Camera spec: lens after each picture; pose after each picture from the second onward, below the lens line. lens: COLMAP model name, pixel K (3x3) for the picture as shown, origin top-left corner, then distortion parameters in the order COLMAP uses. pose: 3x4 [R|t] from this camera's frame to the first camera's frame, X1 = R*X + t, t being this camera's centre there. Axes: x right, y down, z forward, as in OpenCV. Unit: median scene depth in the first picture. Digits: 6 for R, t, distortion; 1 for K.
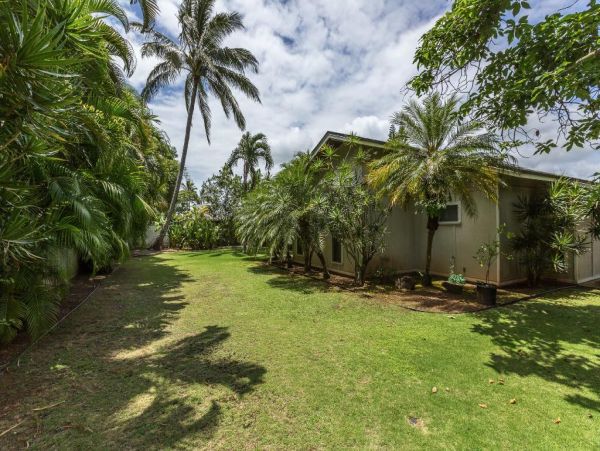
lens RADIAL K [[285.0, 0, 300.0], [0, 285.0, 225.5], [0, 0, 1]] dist [-0.042448, 0.000015]
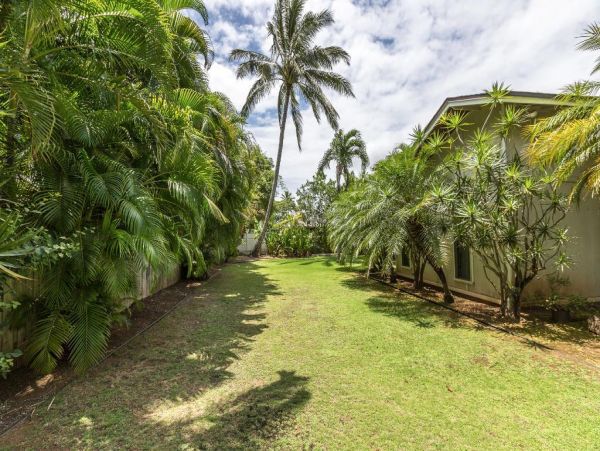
lens RADIAL K [[293.2, 0, 300.0], [0, 293.2, 225.5], [0, 0, 1]] dist [0.000893, 0.000232]
pose [[0.946980, -0.020059, -0.320665, -0.018651], [0.012774, 0.999611, -0.024807, 0.004407], [0.321037, 0.019396, 0.946868, 0.142701]]
